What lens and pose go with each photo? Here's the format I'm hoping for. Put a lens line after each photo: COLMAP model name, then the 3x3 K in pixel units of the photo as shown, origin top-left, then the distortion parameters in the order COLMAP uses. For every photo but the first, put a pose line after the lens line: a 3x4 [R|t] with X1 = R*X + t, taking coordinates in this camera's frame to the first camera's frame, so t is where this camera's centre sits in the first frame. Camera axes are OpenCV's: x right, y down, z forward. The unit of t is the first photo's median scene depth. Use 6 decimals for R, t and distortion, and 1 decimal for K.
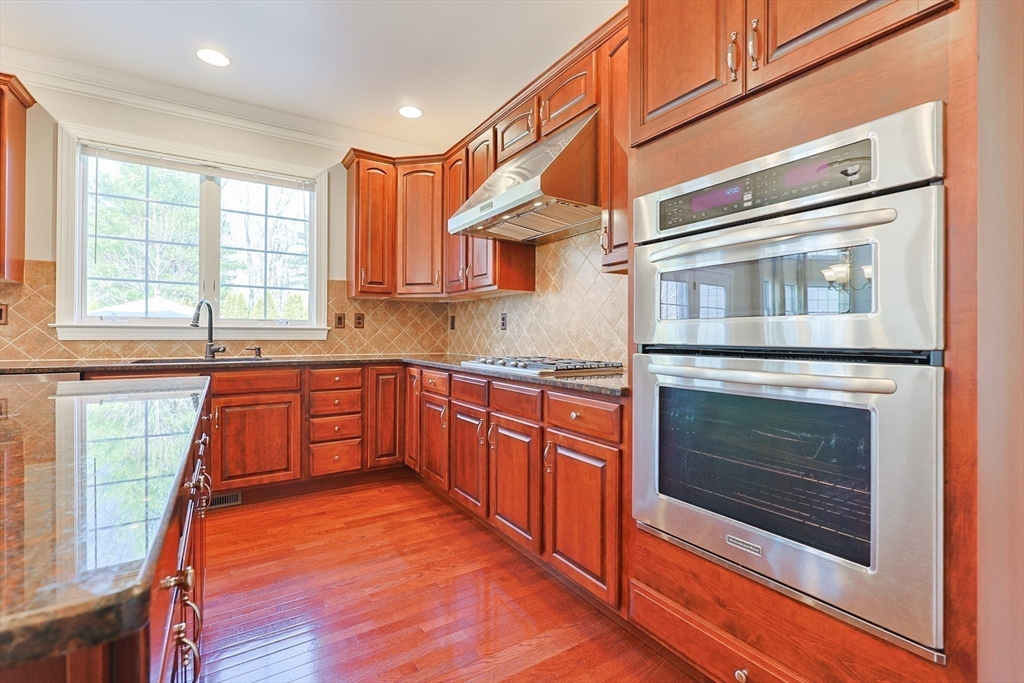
lens RADIAL K [[440.2, 0, 509.4], [0, 440.2, 331.6], [0, 0, 1]] dist [0.008146, 0.001050]
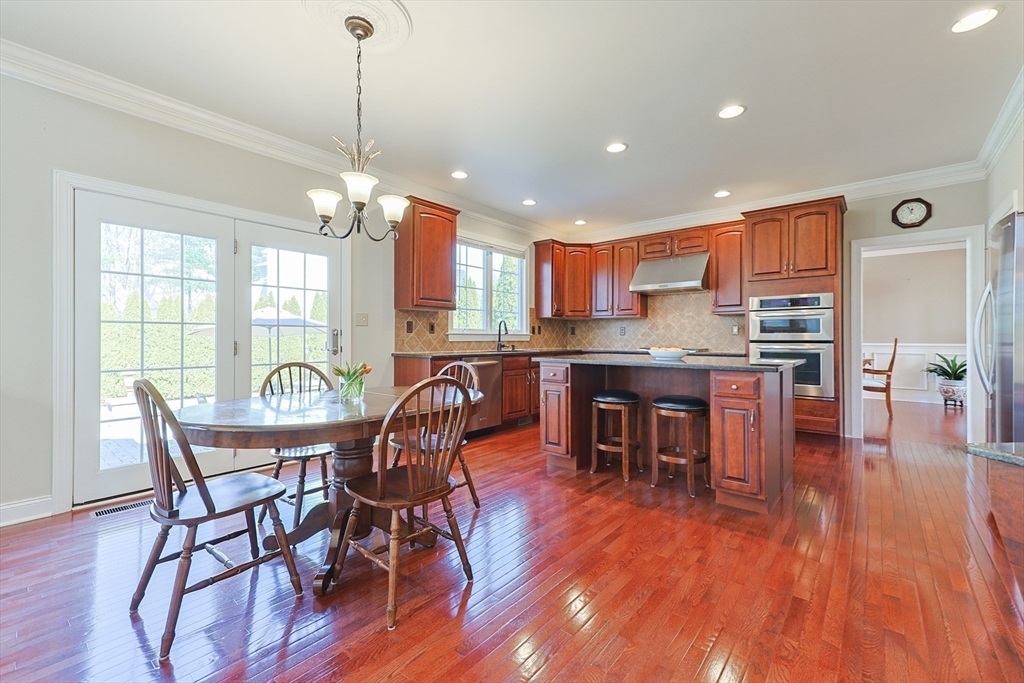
lens RADIAL K [[440.2, 0, 505.3], [0, 440.2, 338.0], [0, 0, 1]] dist [0.008146, 0.001050]
pose [[0.953836, -0.003176, 0.300310, -1.415377], [0.000823, 0.999968, 0.007962, -0.010101], [-0.300326, -0.007347, 0.953808, -0.931566]]
